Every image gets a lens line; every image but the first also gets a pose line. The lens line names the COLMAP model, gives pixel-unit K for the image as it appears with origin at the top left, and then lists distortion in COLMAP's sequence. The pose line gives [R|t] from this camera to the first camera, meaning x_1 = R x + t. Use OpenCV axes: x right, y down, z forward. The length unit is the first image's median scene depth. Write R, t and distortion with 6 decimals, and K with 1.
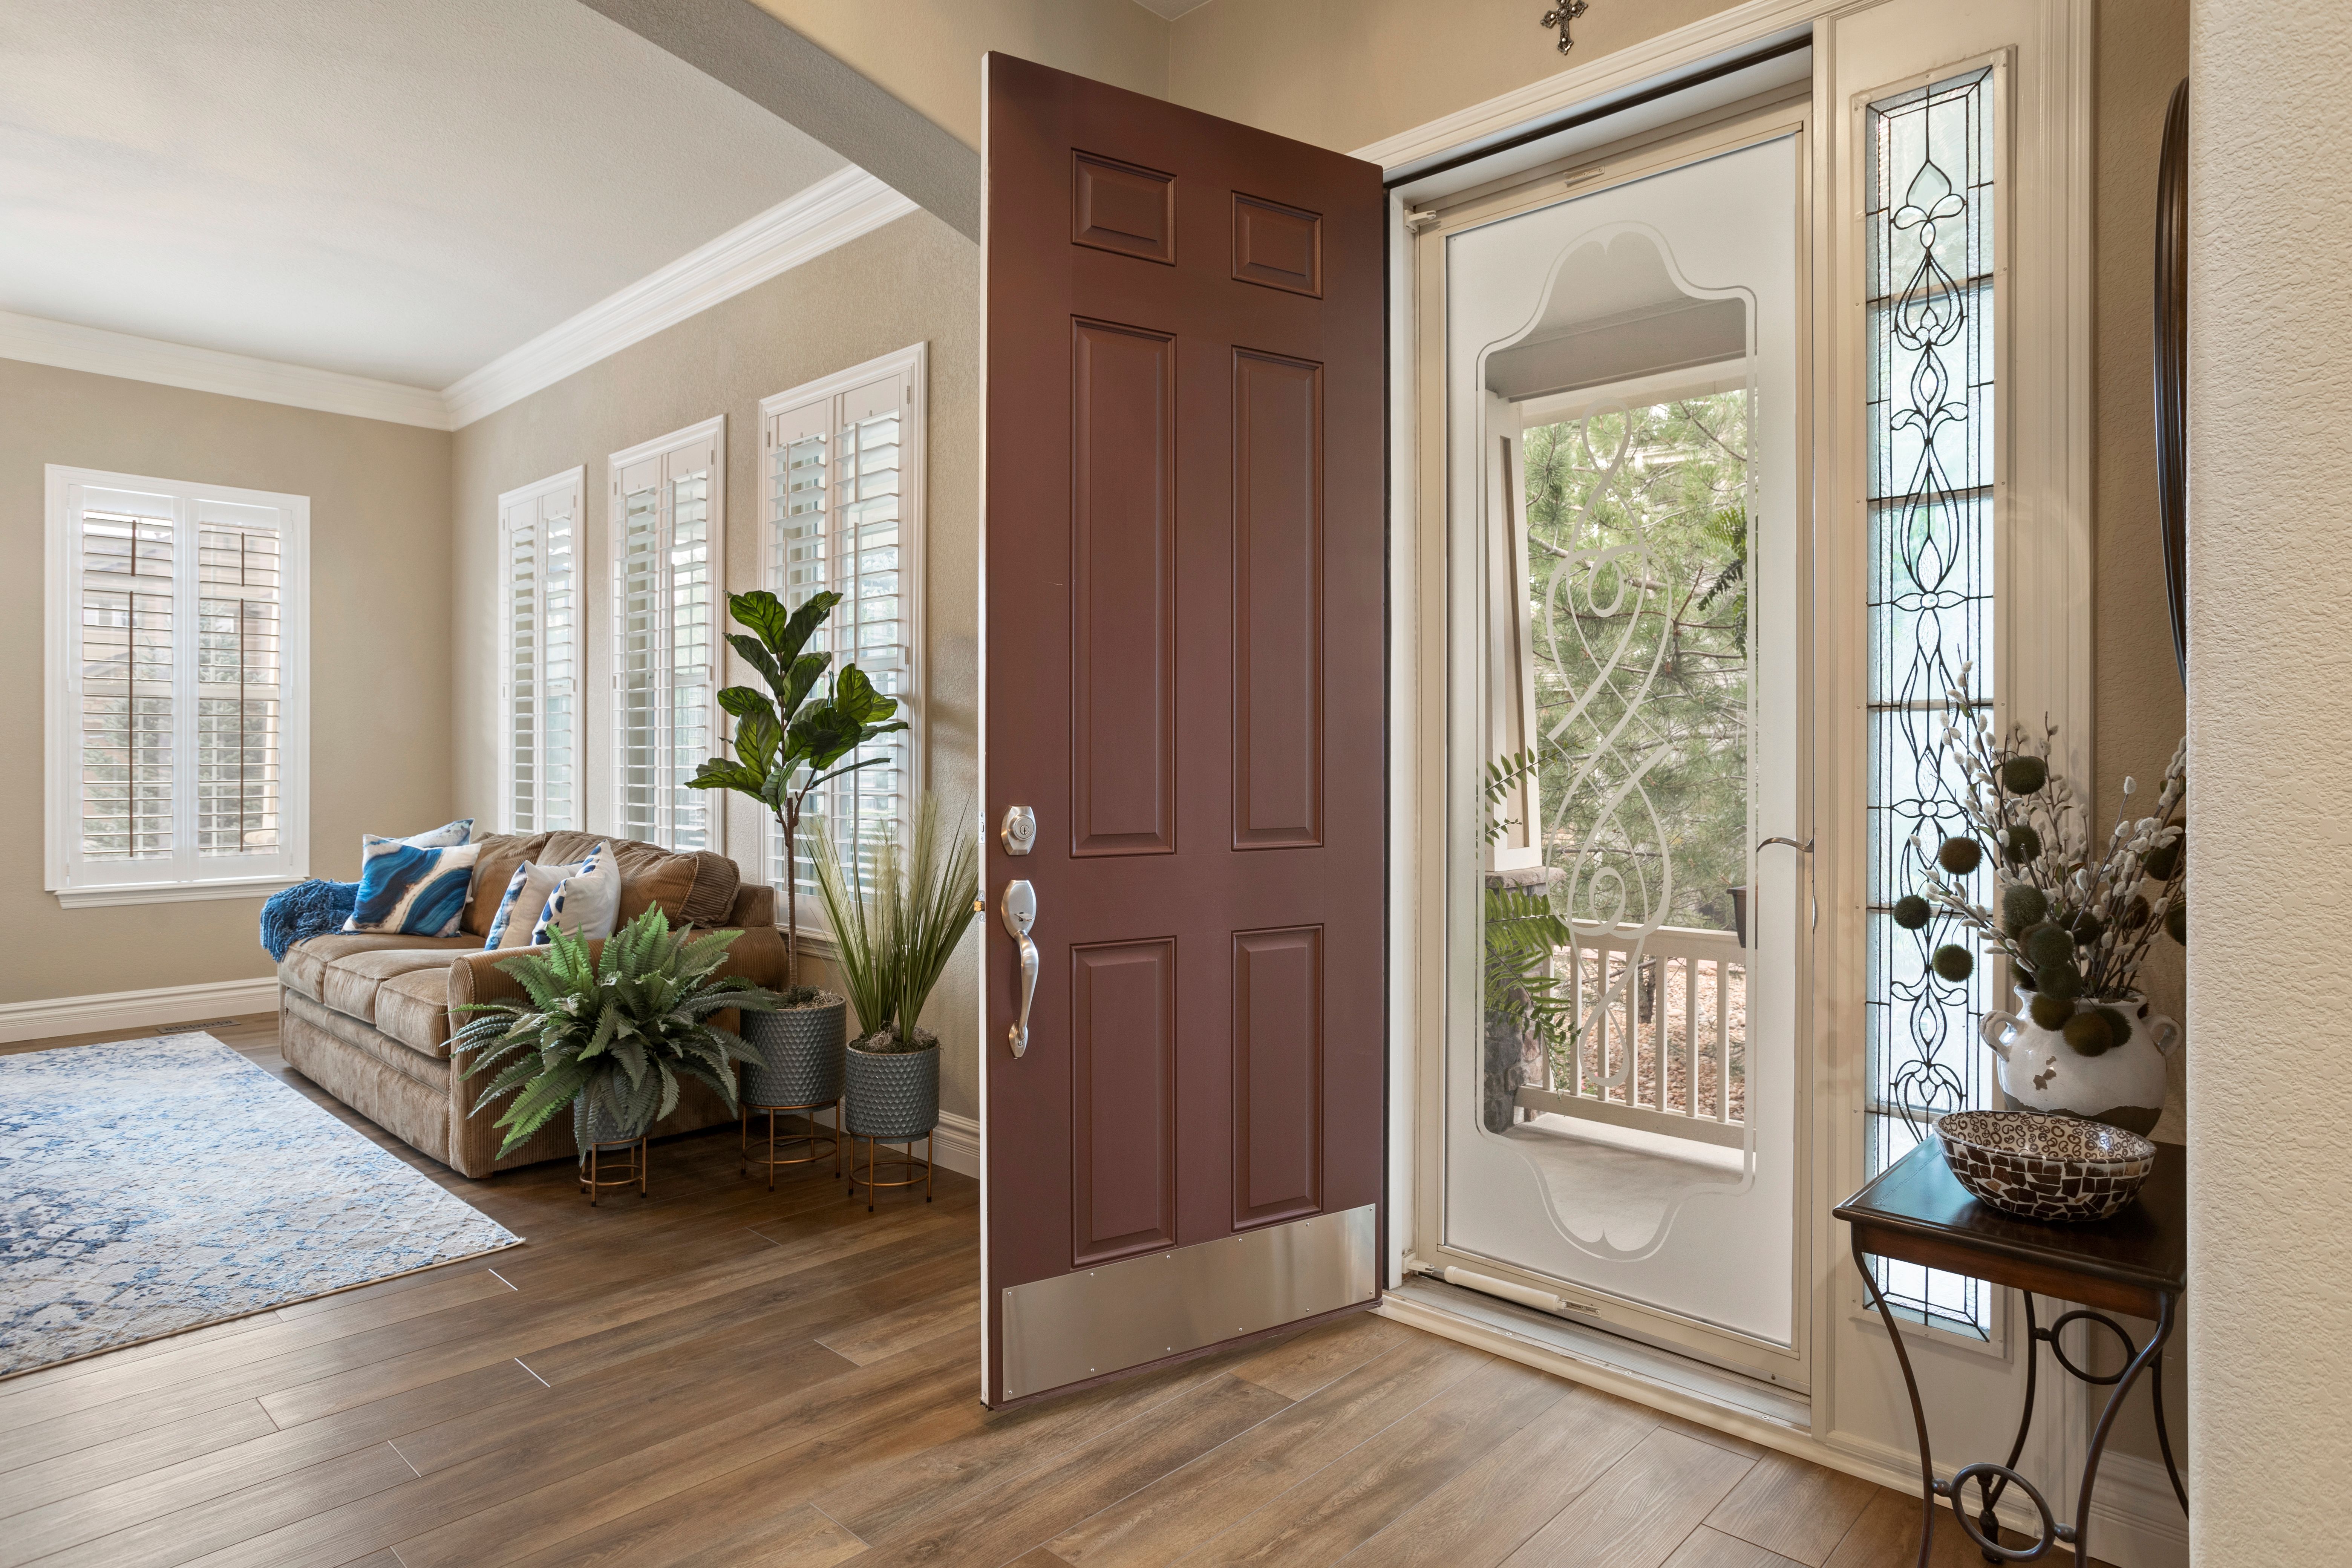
lens RADIAL K [[1329.9, 0, 1155.8], [0, 1329.9, 760.8], [0, 0, 1]] dist [-0.007480, 0.006865]
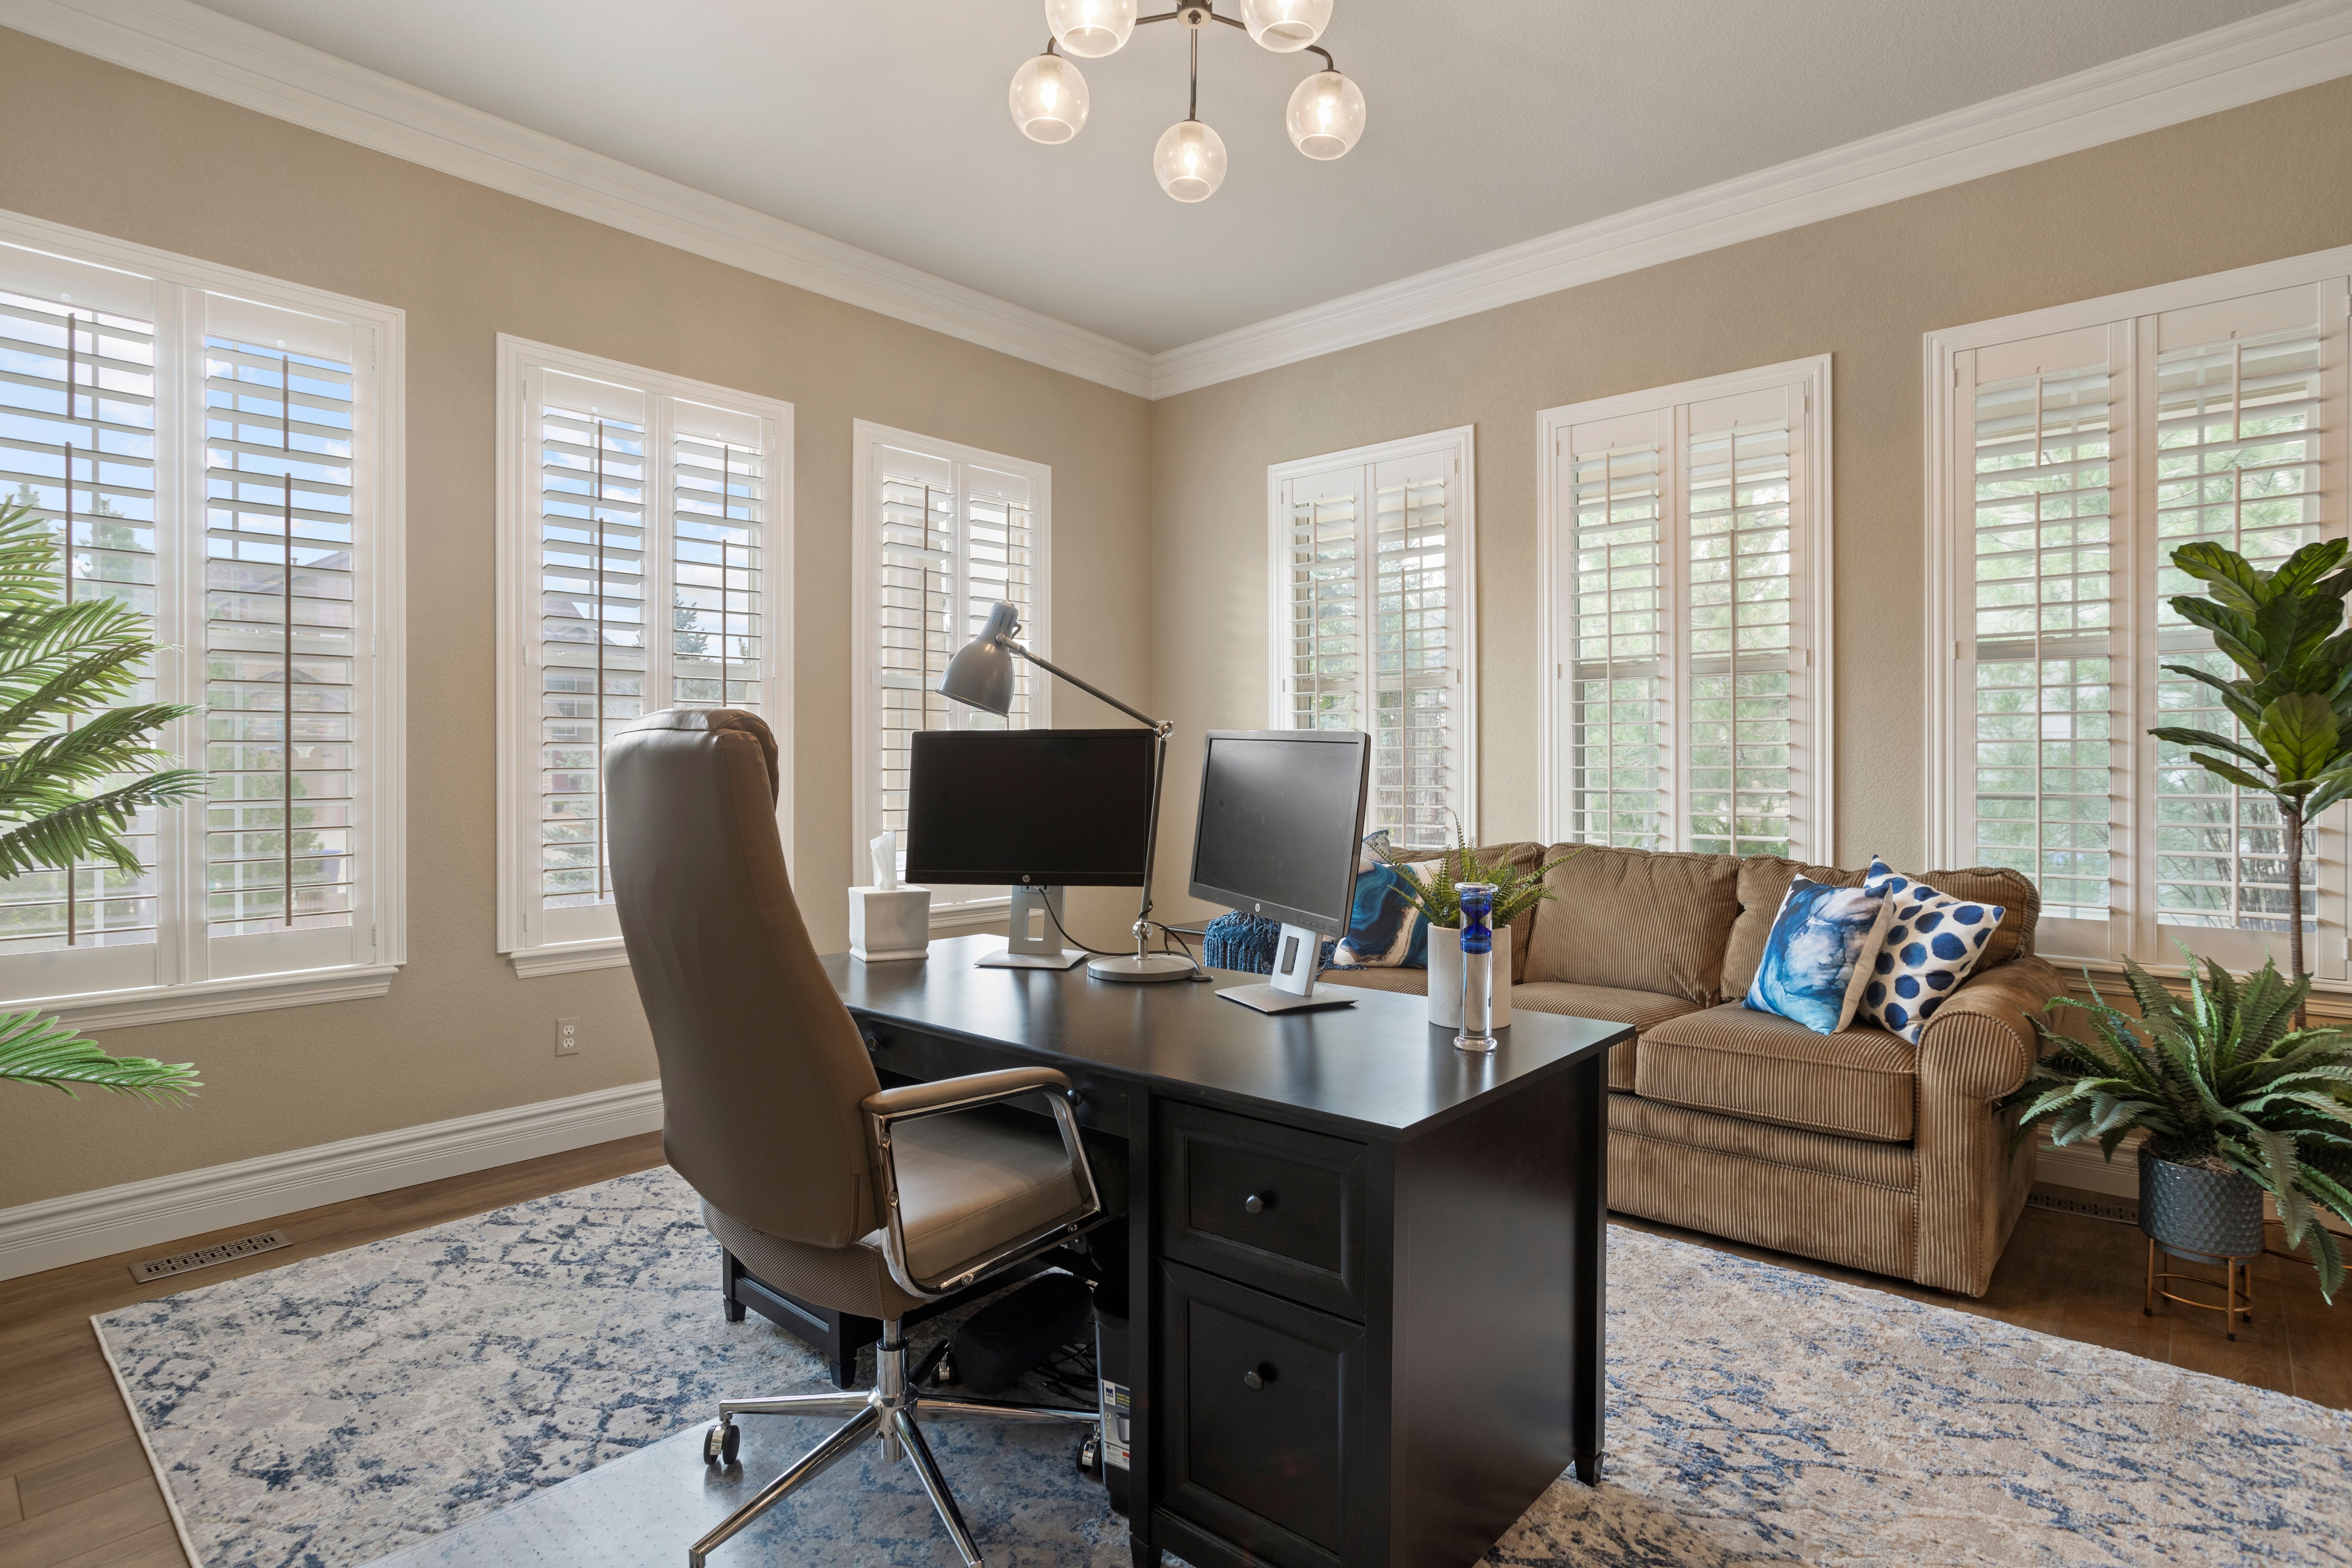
lens RADIAL K [[1206.3, 0, 1179.8], [0, 1206.3, 785.2], [0, 0, 1]] dist [-0.034473, 0.014353]
pose [[0.999174, -0.004542, 0.040388, -0.987597], [0.004000, 0.999901, 0.013501, 0.005406], [-0.040445, -0.013329, 0.999093, 0.328586]]
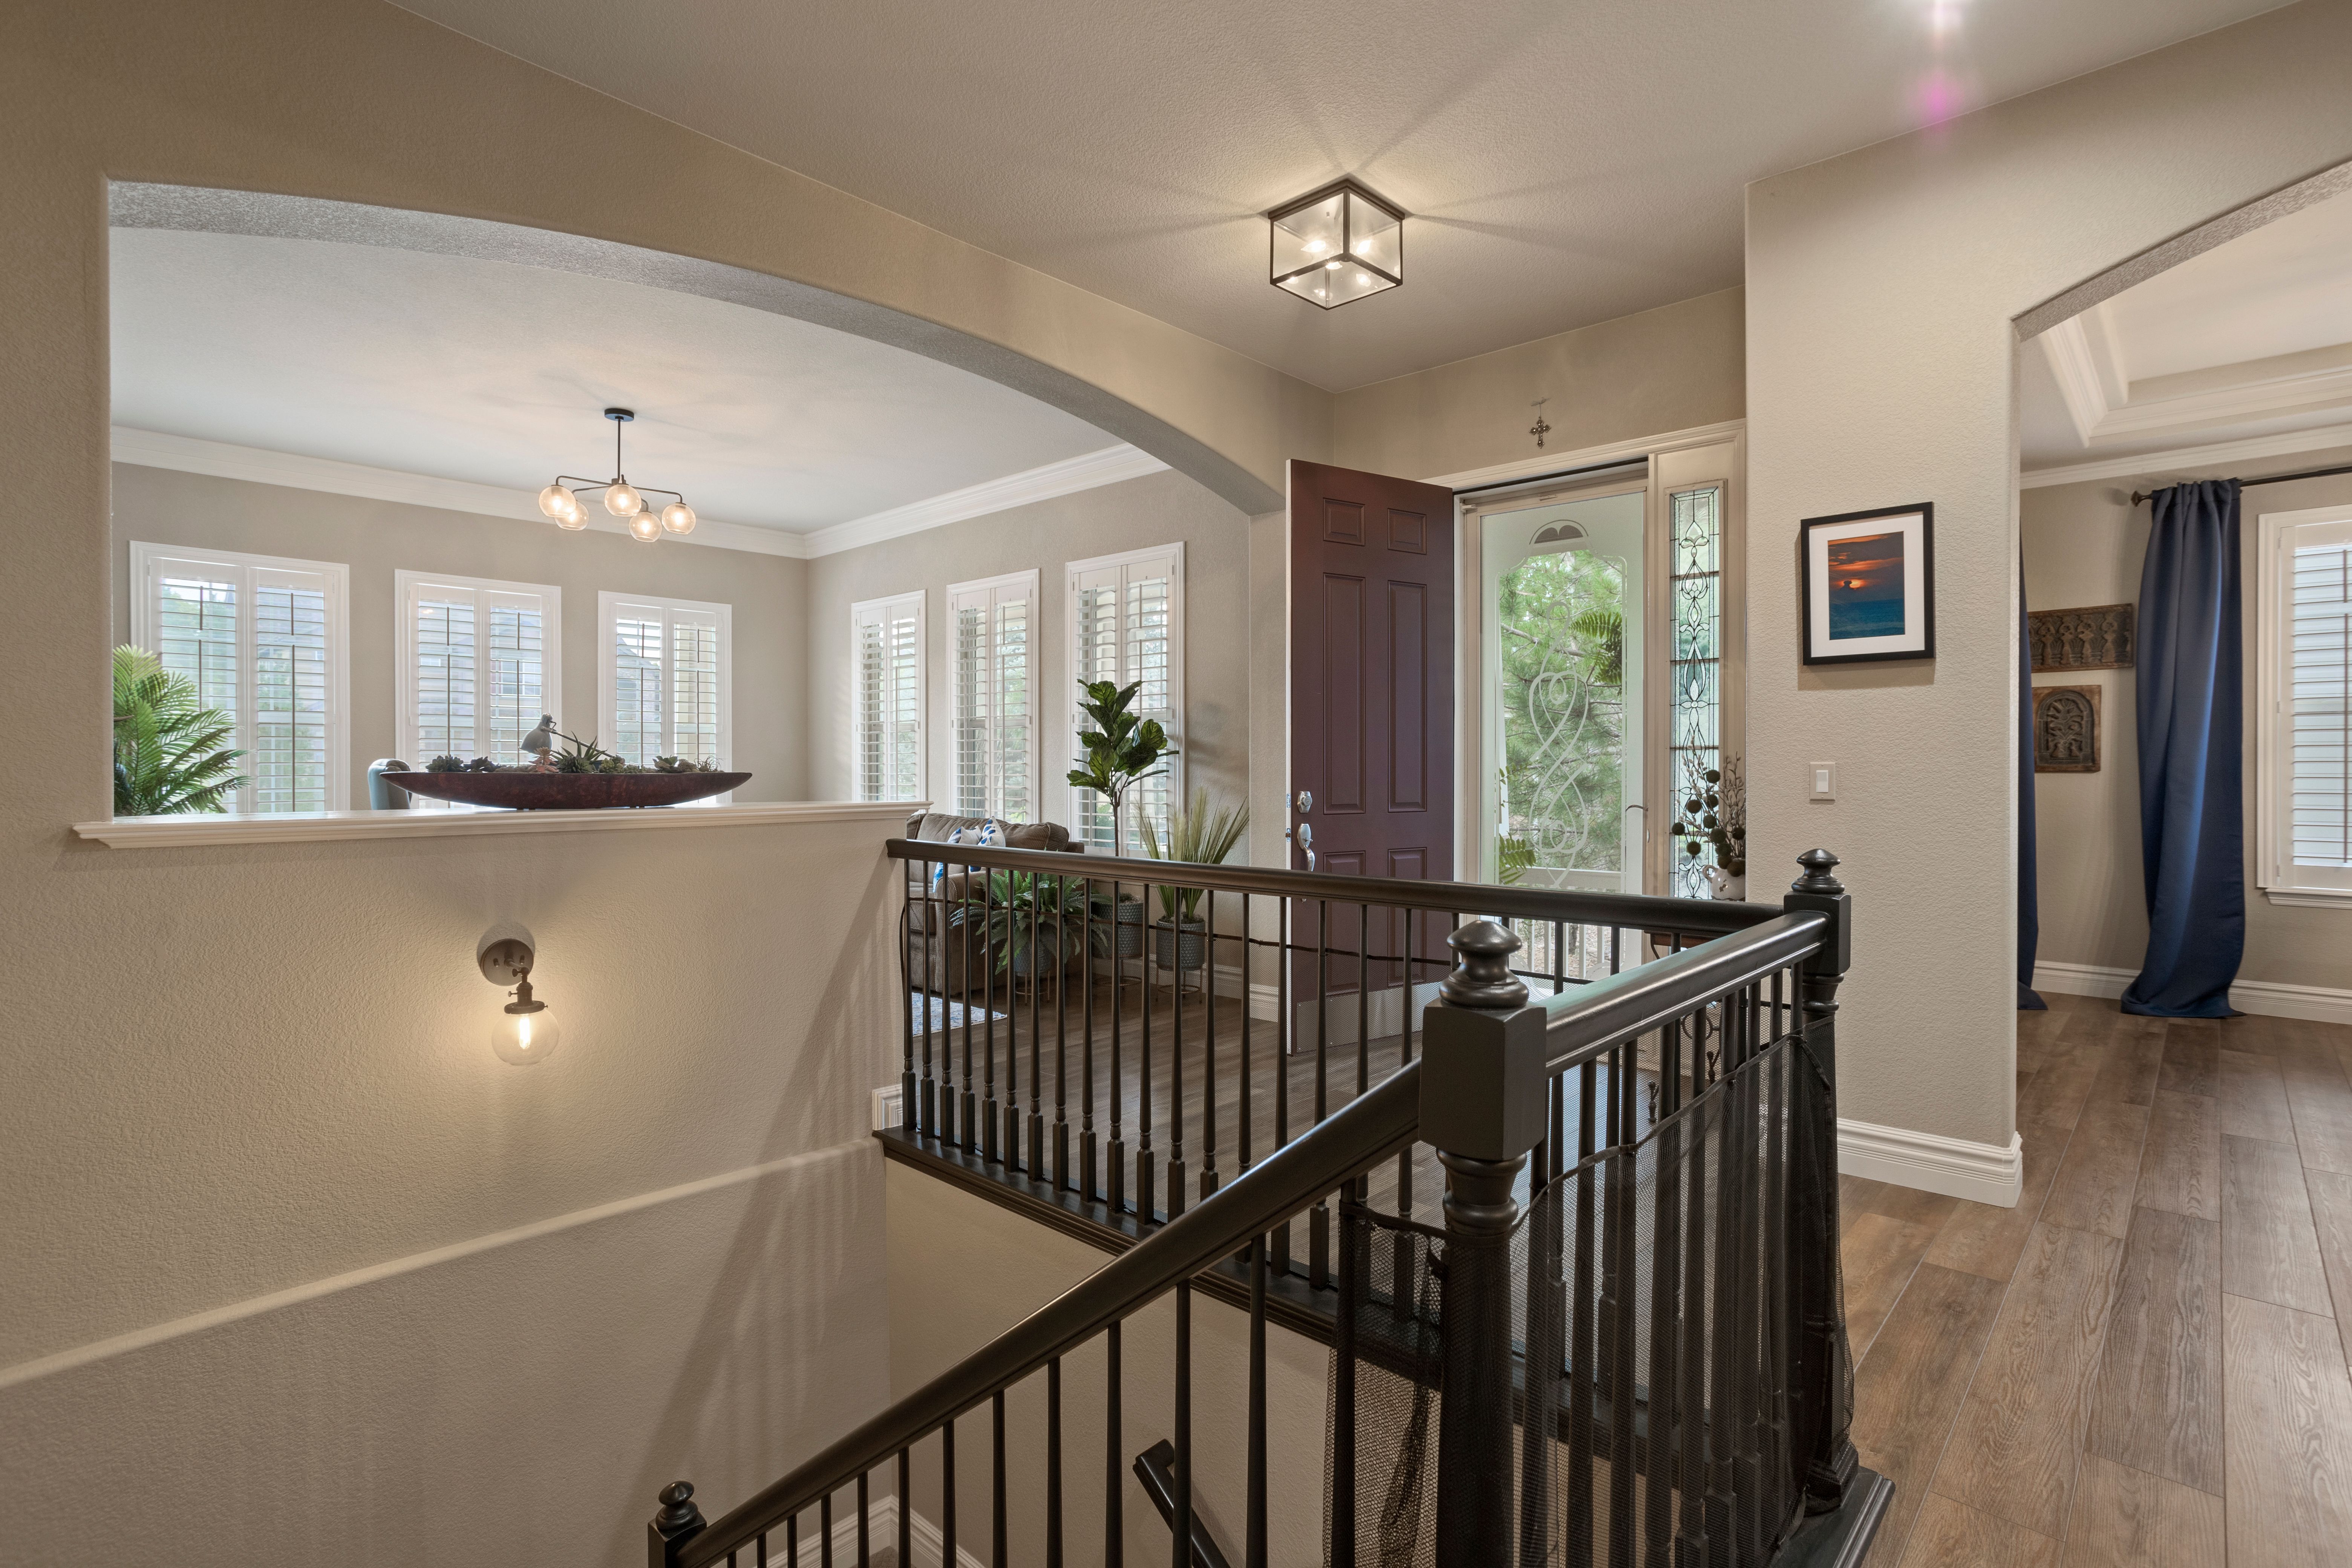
lens RADIAL K [[1130.1, 0, 1166.4], [0, 1130.1, 783.5], [0, 0, 1]] dist [-0.016261, 0.004562]
pose [[0.999942, -0.002122, 0.010535, -0.226308], [0.001993, 0.999923, 0.012257, -0.002271], [-0.010560, -0.012235, 0.999869, -0.590161]]
